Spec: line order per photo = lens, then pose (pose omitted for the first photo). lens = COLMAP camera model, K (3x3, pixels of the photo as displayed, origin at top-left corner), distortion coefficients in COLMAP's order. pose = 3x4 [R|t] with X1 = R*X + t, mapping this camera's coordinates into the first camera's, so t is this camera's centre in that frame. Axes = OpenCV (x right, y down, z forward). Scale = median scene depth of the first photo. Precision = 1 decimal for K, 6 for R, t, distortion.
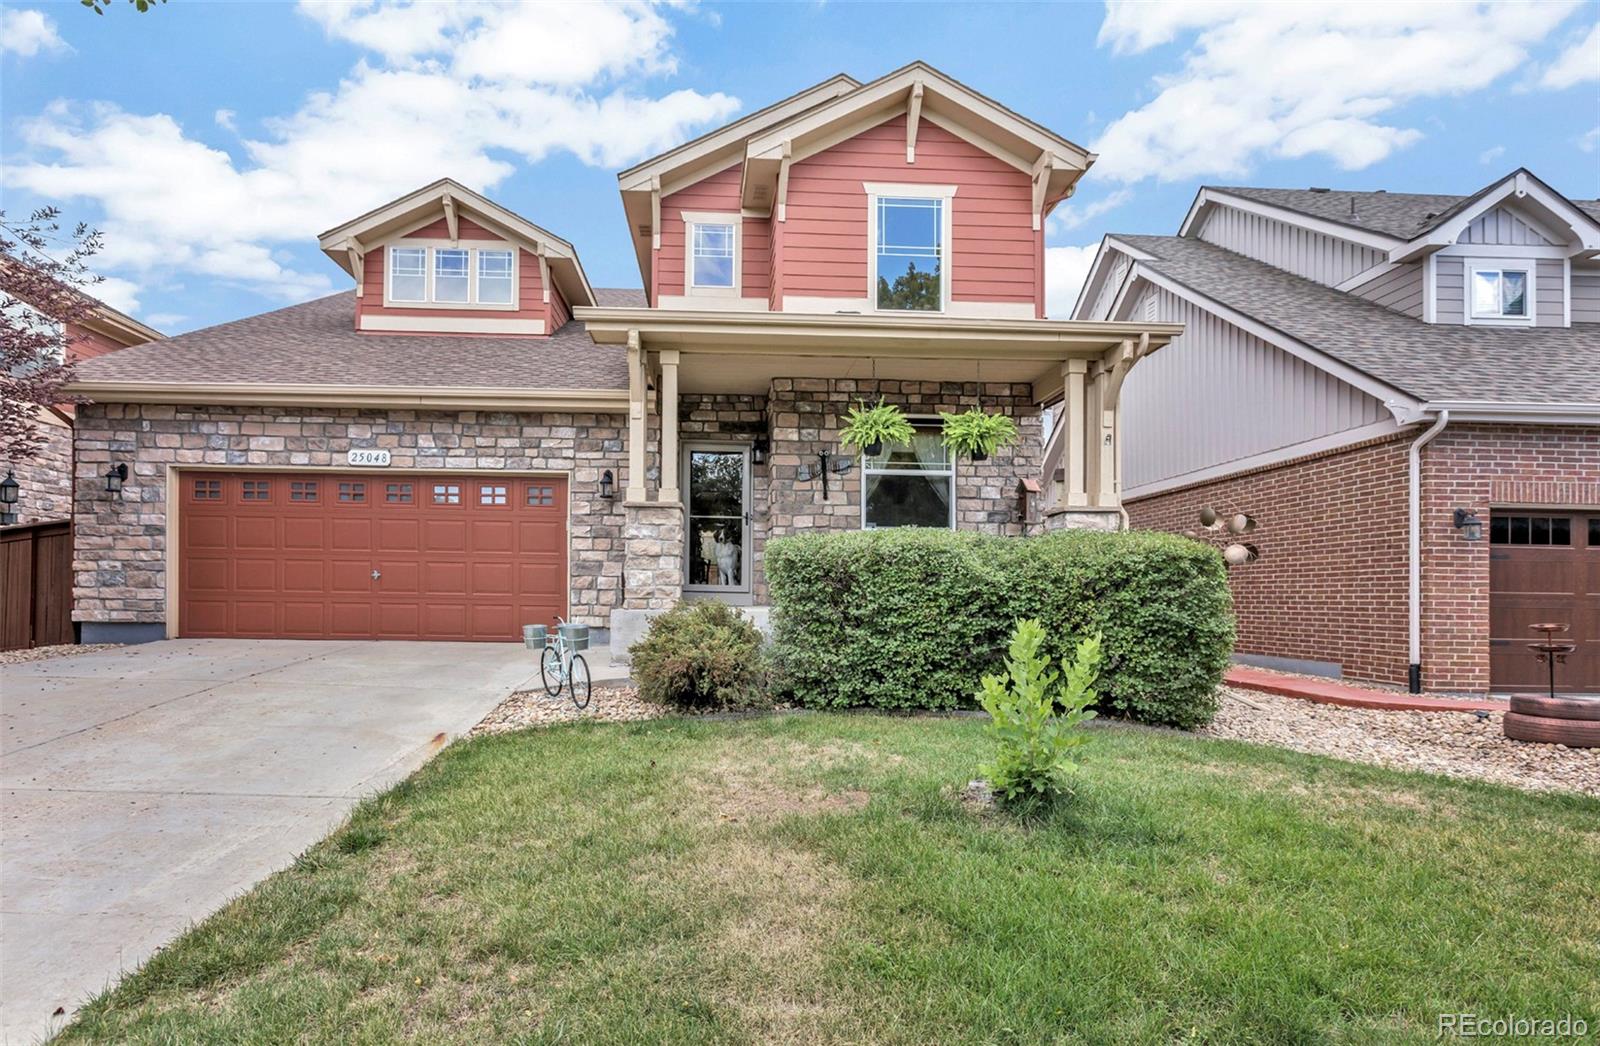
lens RADIAL K [[870.8, 0, 796.7], [0, 870.8, 602.5], [0, 0, 1]] dist [0.001352, 0.002199]
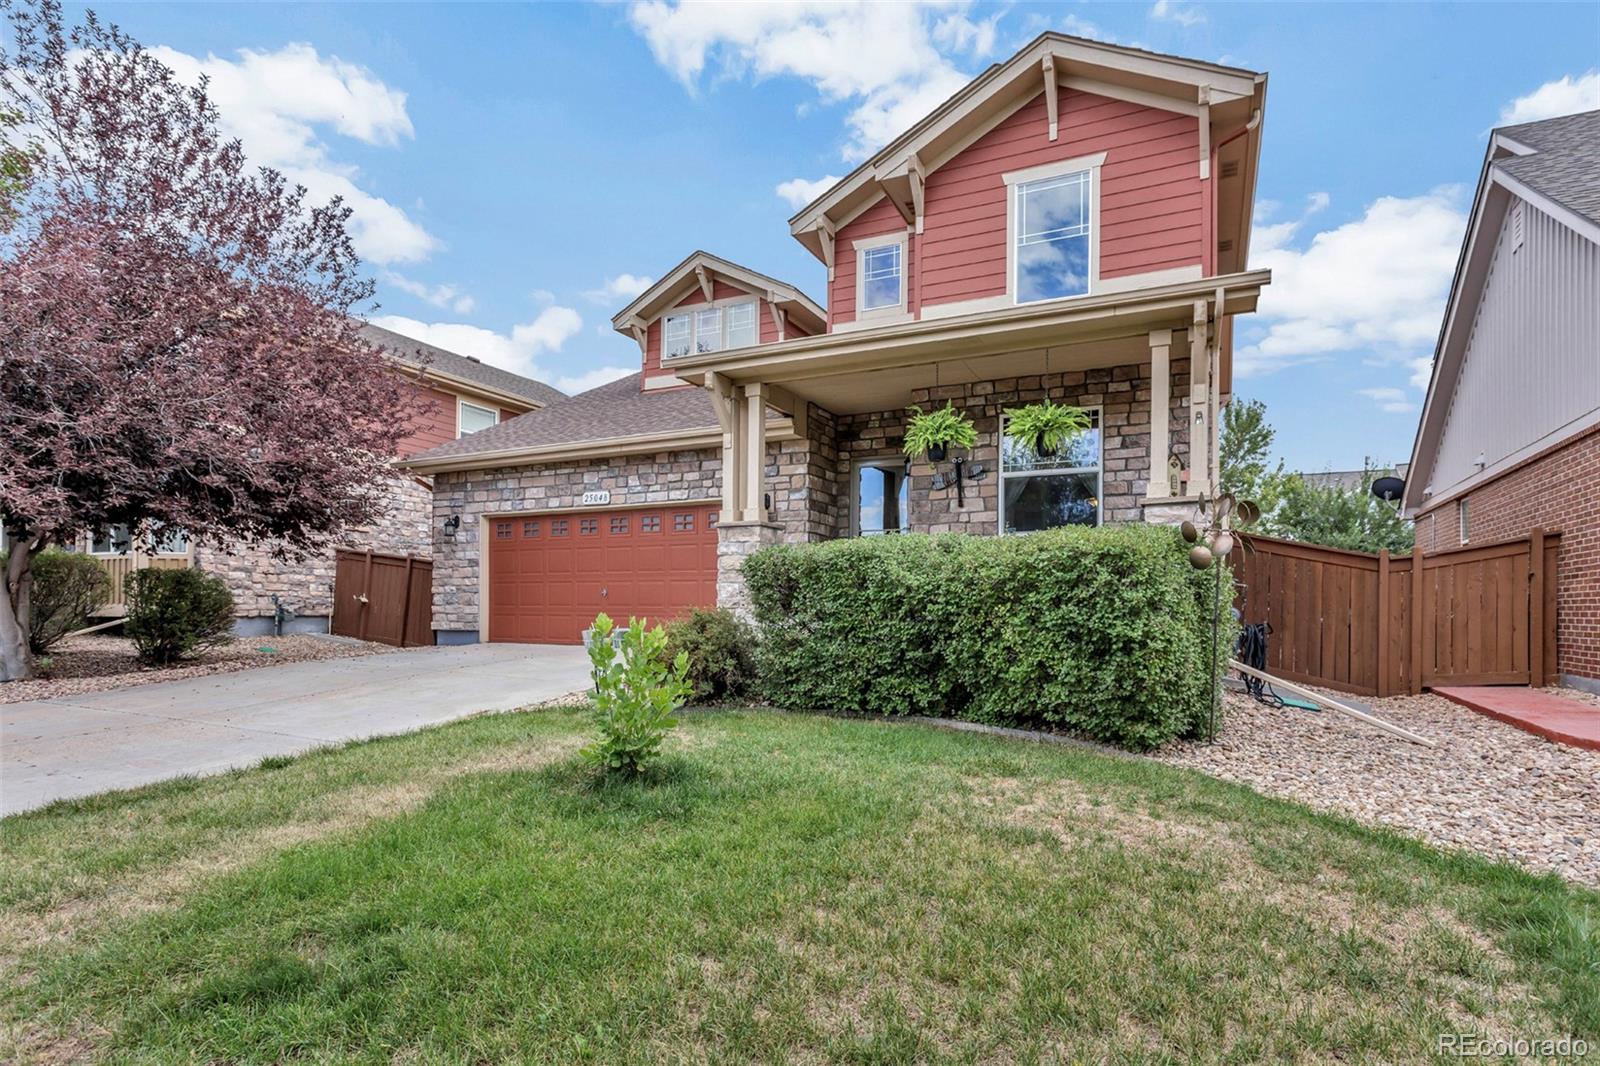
lens RADIAL K [[888.6, 0, 799.5], [0, 888.6, 620.3], [0, 0, 1]] dist [0.001287, 0.002695]
pose [[0.873813, -0.004328, -0.486243, 0.371922], [0.004680, 0.999989, -0.000491, 0.009554], [0.486239, -0.001846, 0.873824, 0.035205]]
